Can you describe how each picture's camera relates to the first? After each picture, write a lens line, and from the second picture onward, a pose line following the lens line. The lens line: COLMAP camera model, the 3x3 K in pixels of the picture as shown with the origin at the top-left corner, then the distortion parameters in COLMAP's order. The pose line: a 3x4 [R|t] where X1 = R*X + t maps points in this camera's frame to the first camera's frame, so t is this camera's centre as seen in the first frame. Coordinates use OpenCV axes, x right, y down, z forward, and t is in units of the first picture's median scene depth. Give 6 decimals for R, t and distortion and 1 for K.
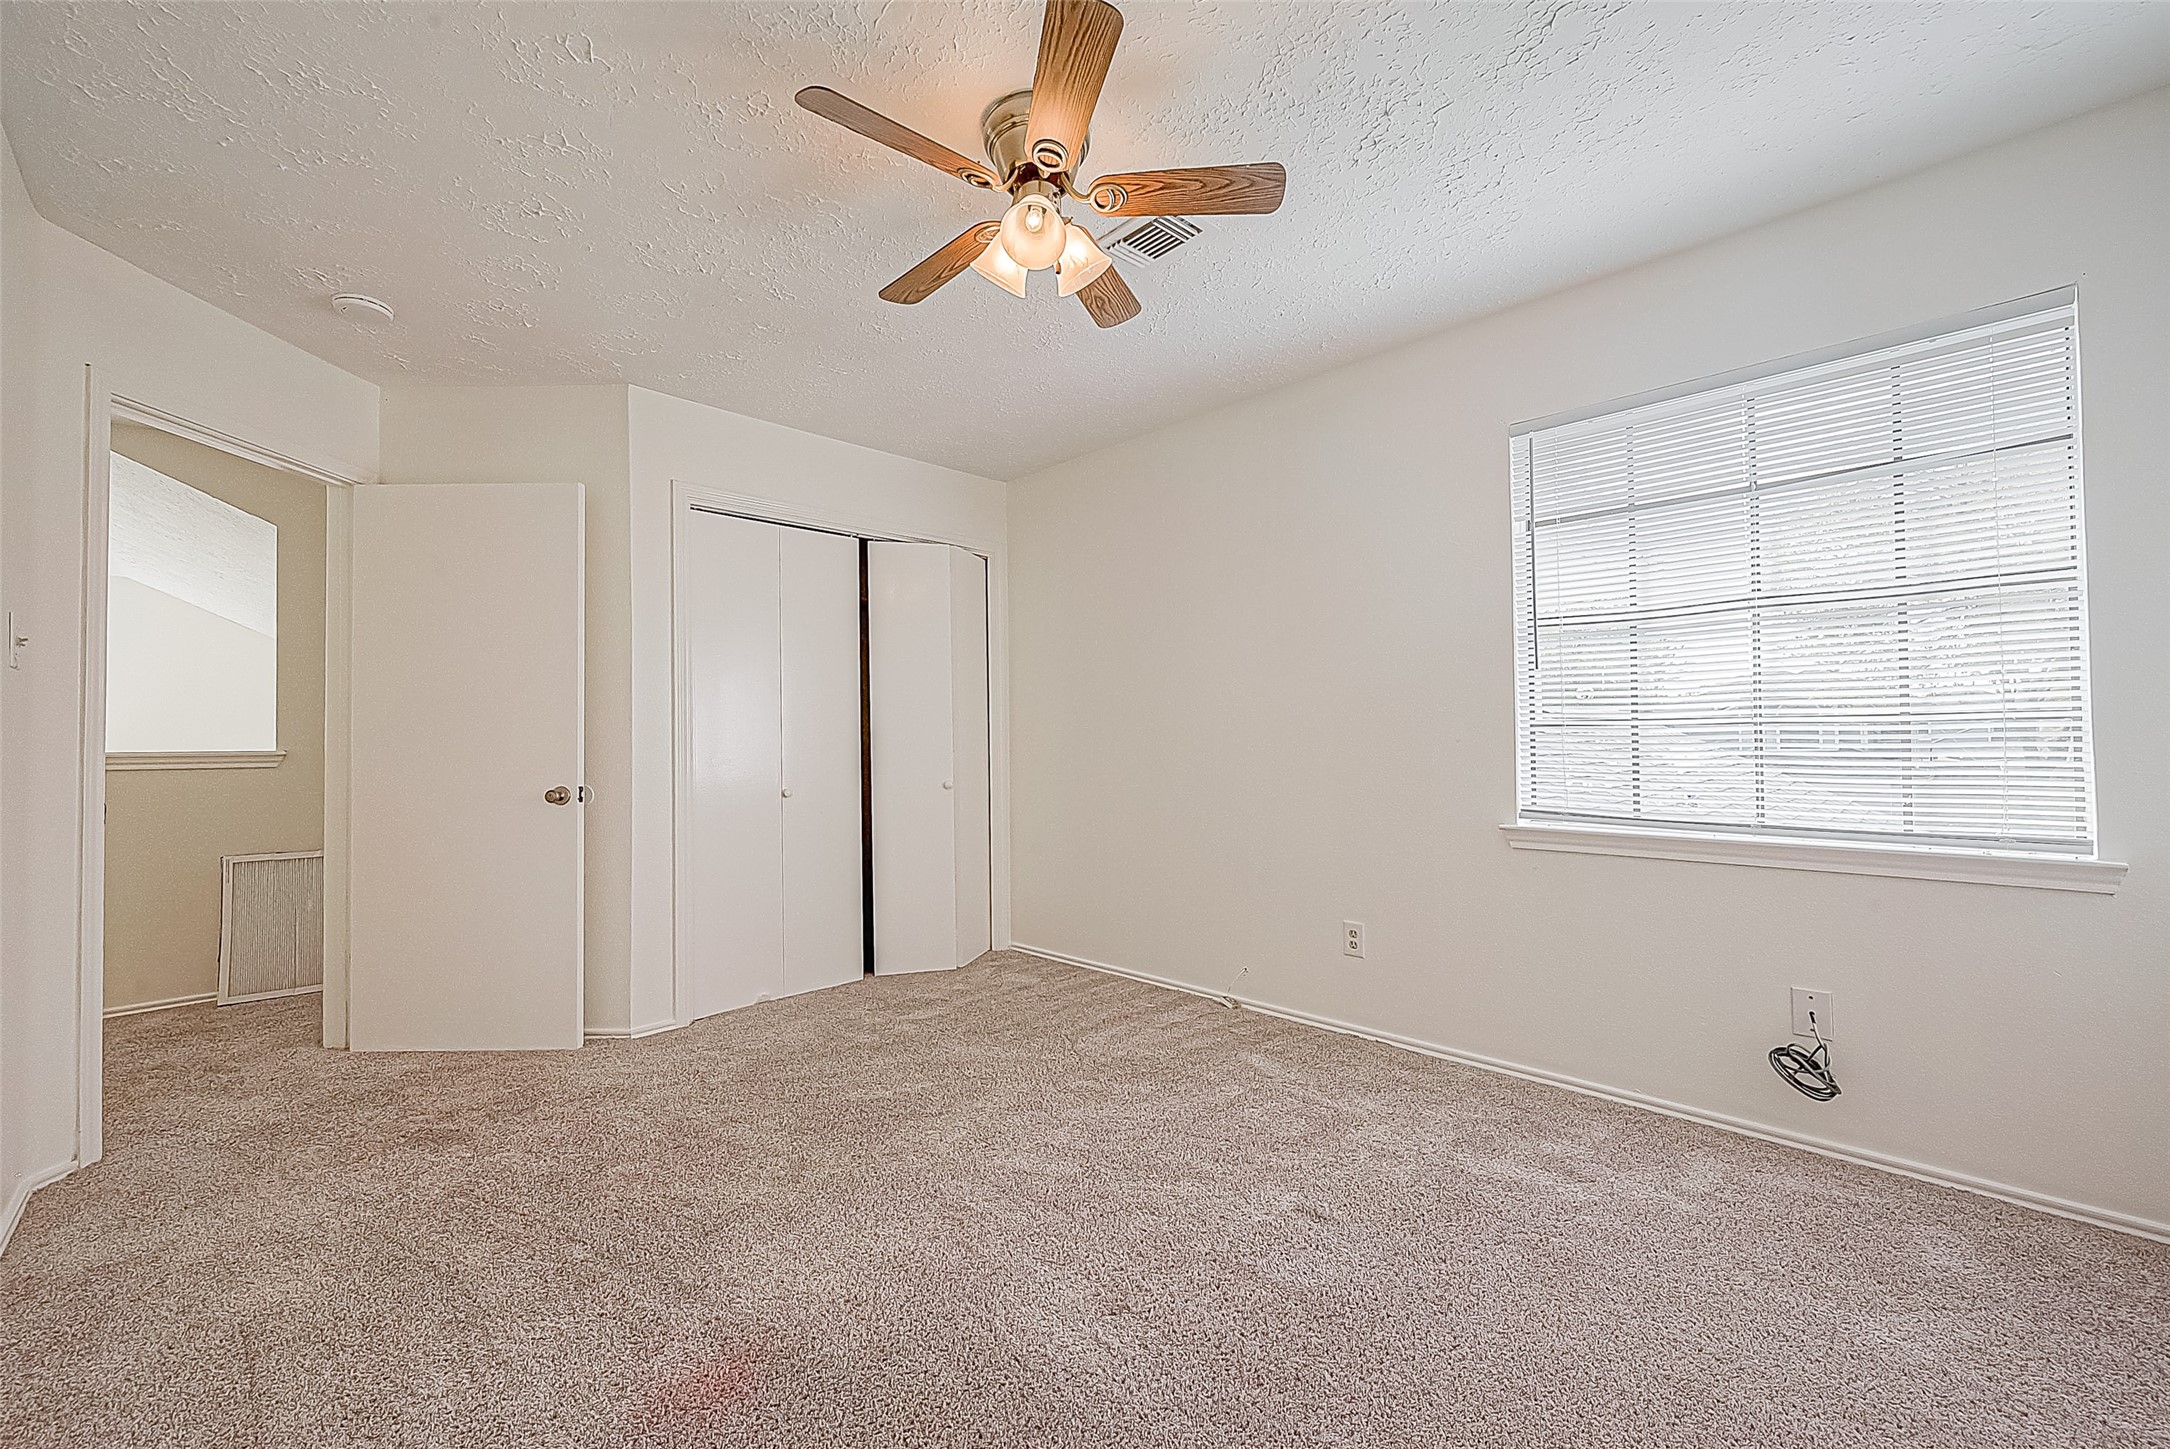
lens RADIAL K [[855.7, 0, 1105.5], [0, 855.7, 737.4], [0, 0, 1]] dist [-0.001137, -0.001231]
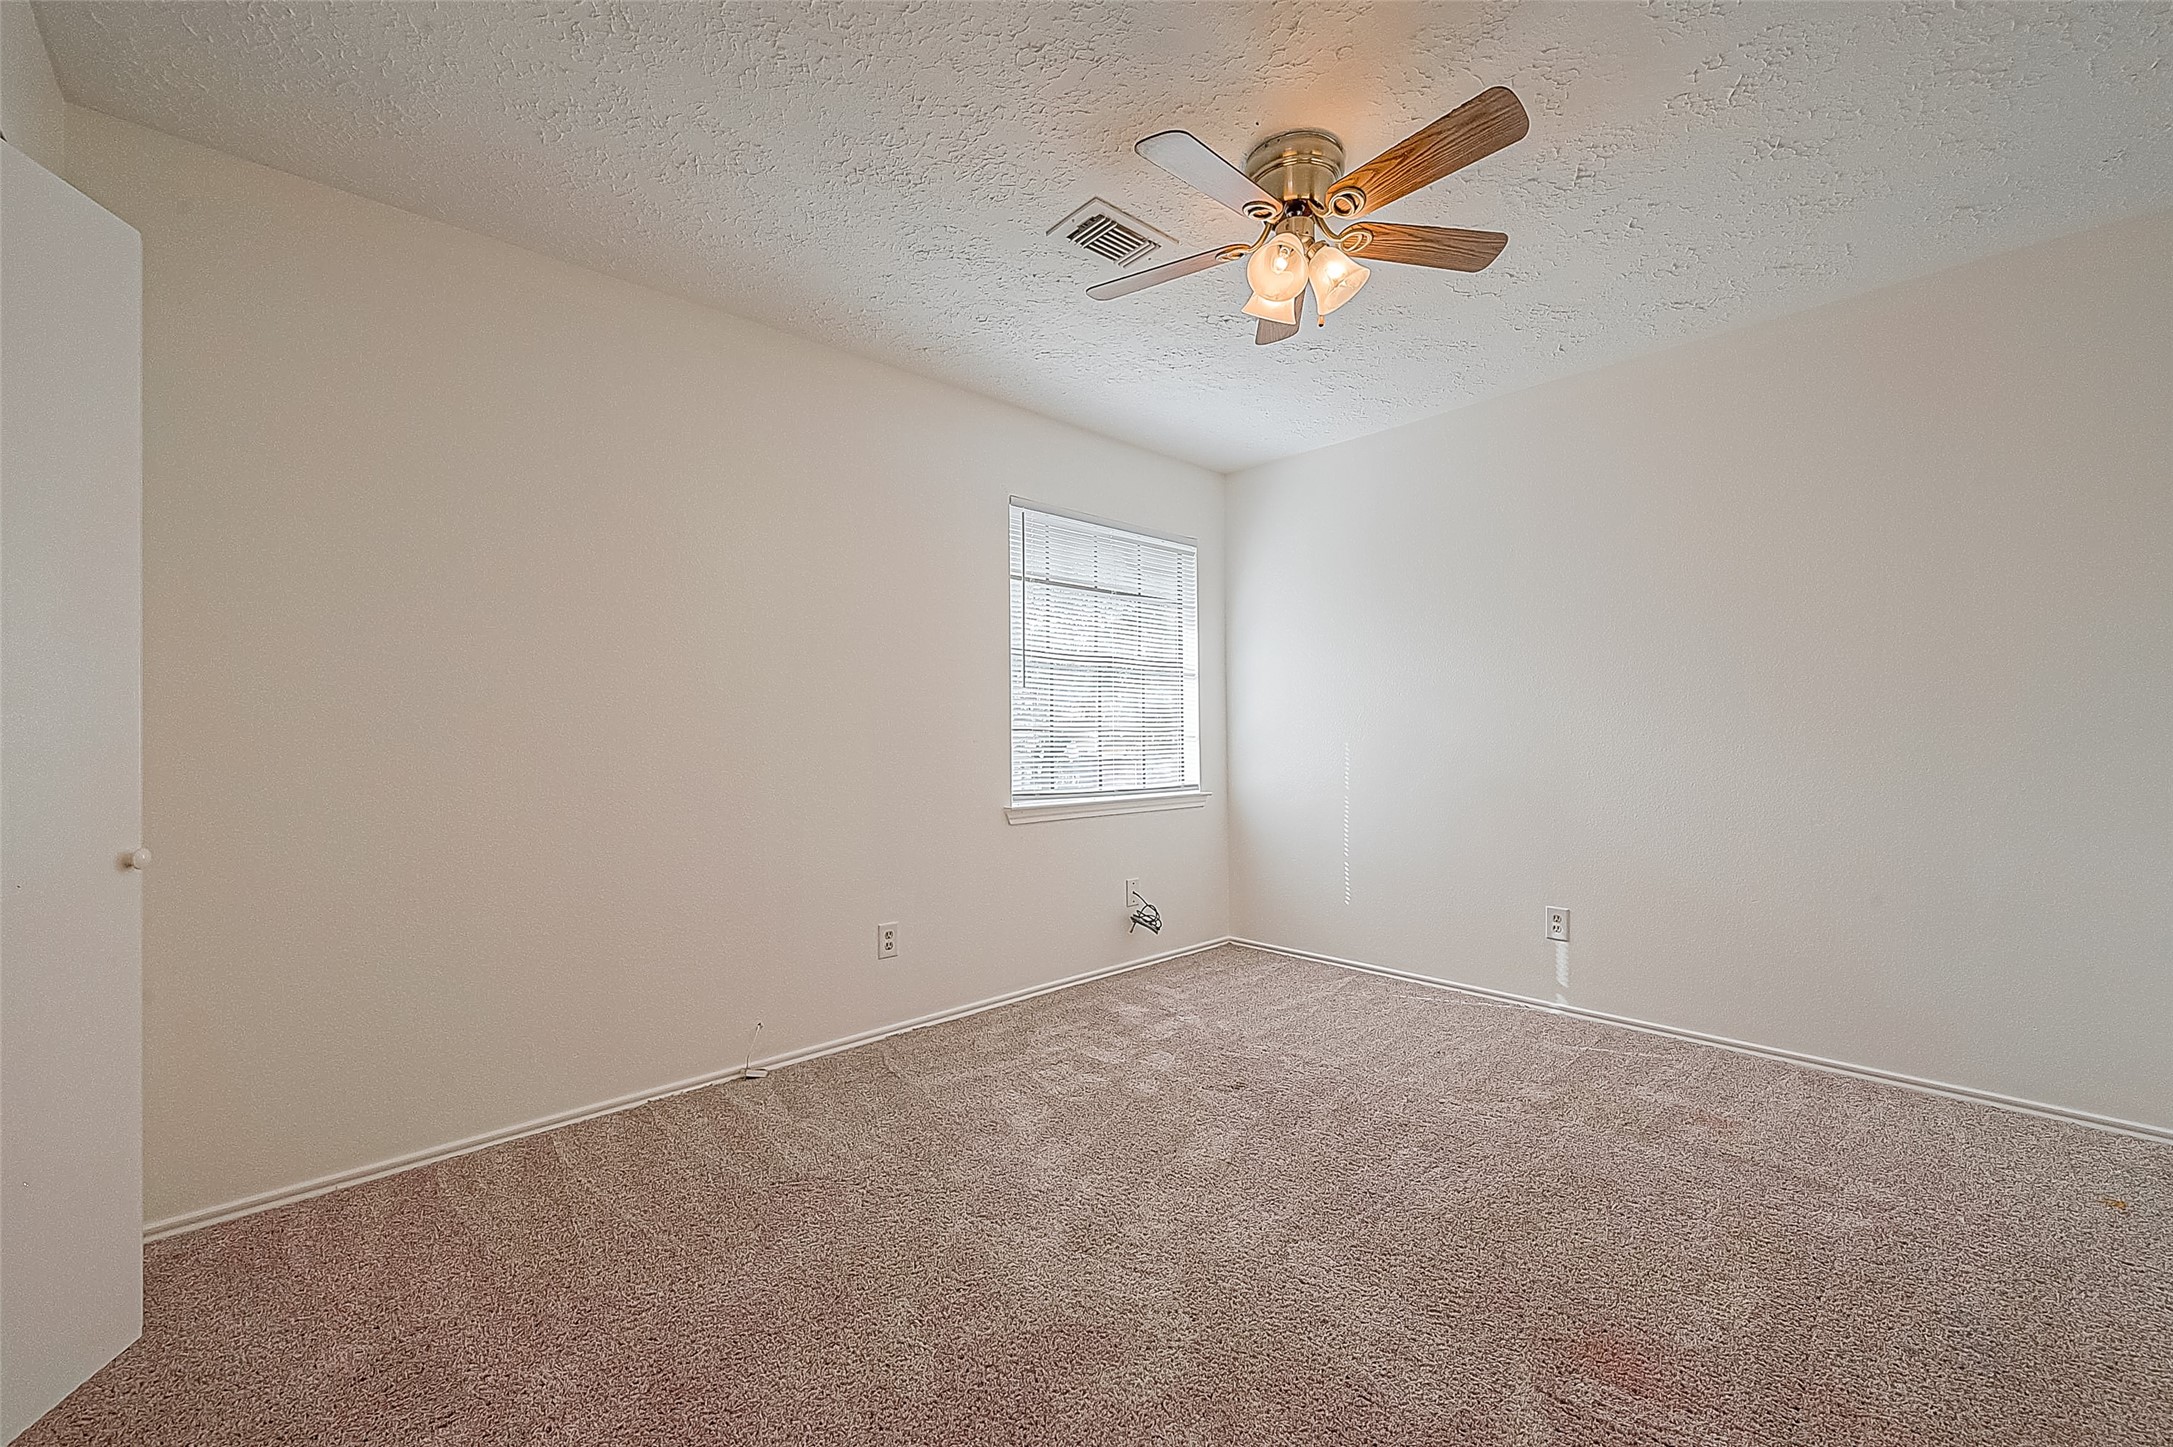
lens RADIAL K [[856.9, 0, 1095.8], [0, 856.9, 734.3], [0, 0, 1]] dist [-0.001137, -0.001231]
pose [[0.035101, 0.005018, 0.999371, -0.804910], [-0.001539, 0.999986, -0.004967, -0.000434], [-0.999383, -0.001363, 0.035109, 0.825718]]
